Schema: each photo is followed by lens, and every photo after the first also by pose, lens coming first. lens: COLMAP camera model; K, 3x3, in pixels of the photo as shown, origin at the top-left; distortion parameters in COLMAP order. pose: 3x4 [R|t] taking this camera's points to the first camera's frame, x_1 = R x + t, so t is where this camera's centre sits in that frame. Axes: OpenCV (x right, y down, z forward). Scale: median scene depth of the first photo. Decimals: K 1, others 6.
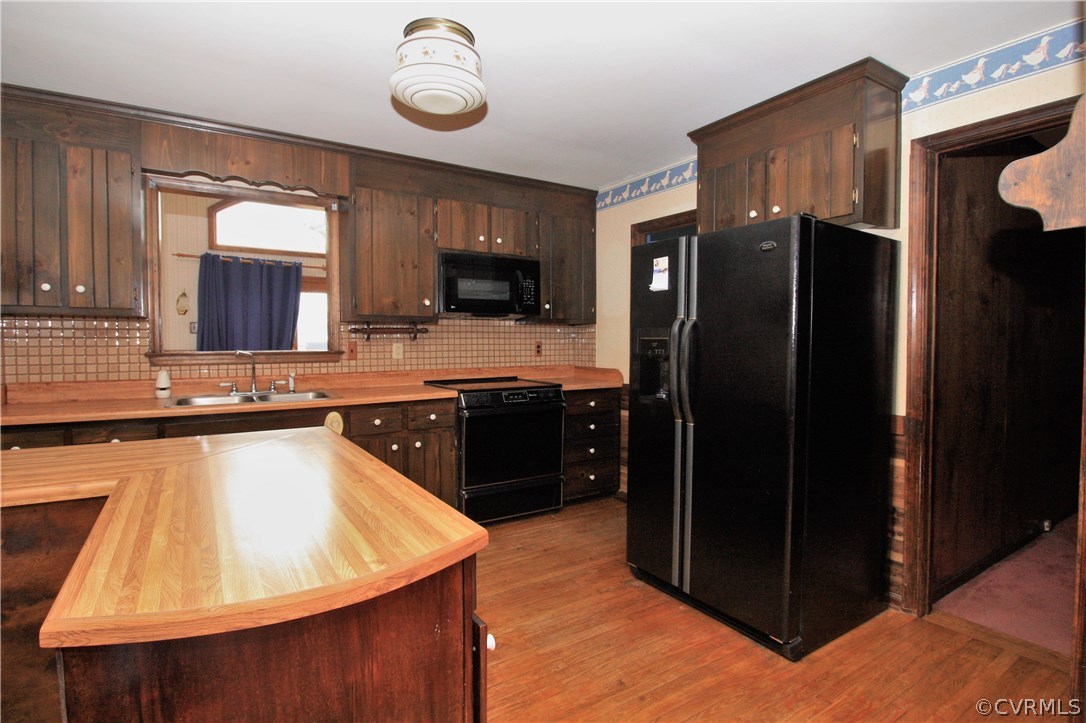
lens RADIAL K [[511.0, 0, 539.3], [0, 511.0, 358.3], [0, 0, 1]] dist [-0.015495, 0.000074]
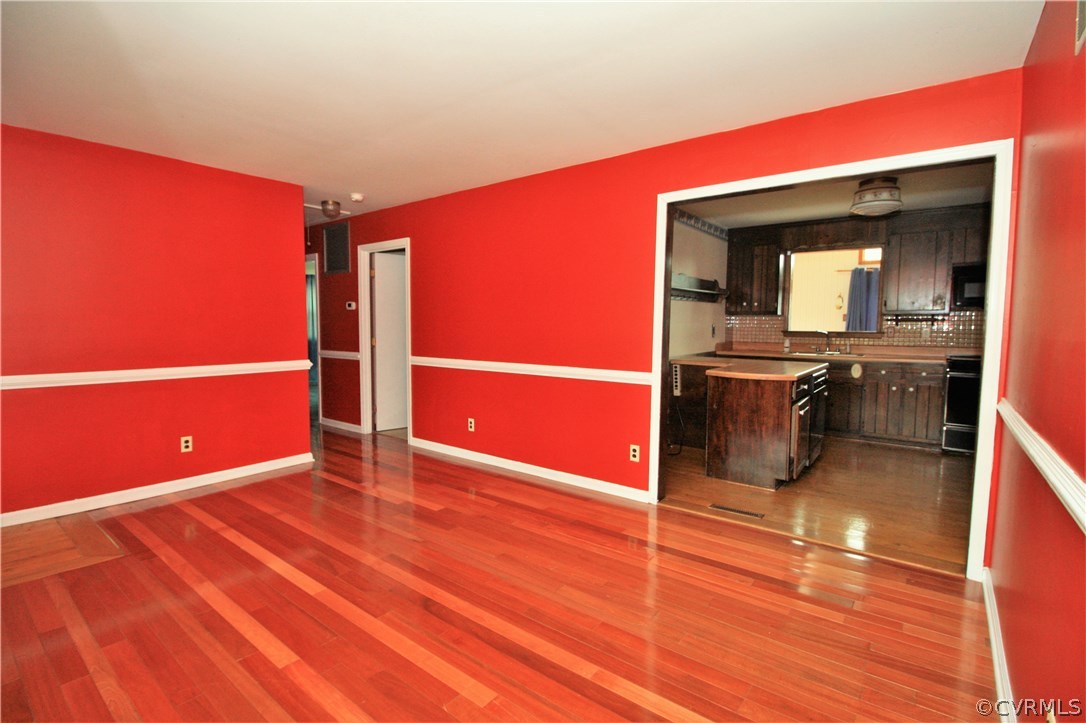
lens RADIAL K [[511.0, 0, 553.6], [0, 511.0, 364.1], [0, 0, 1]] dist [-0.015495, 0.000074]
pose [[0.323032, 0.067323, -0.943990, 0.887243], [-0.038548, 0.997575, 0.057953, 0.039324], [0.945602, 0.017668, 0.324844, -0.576856]]
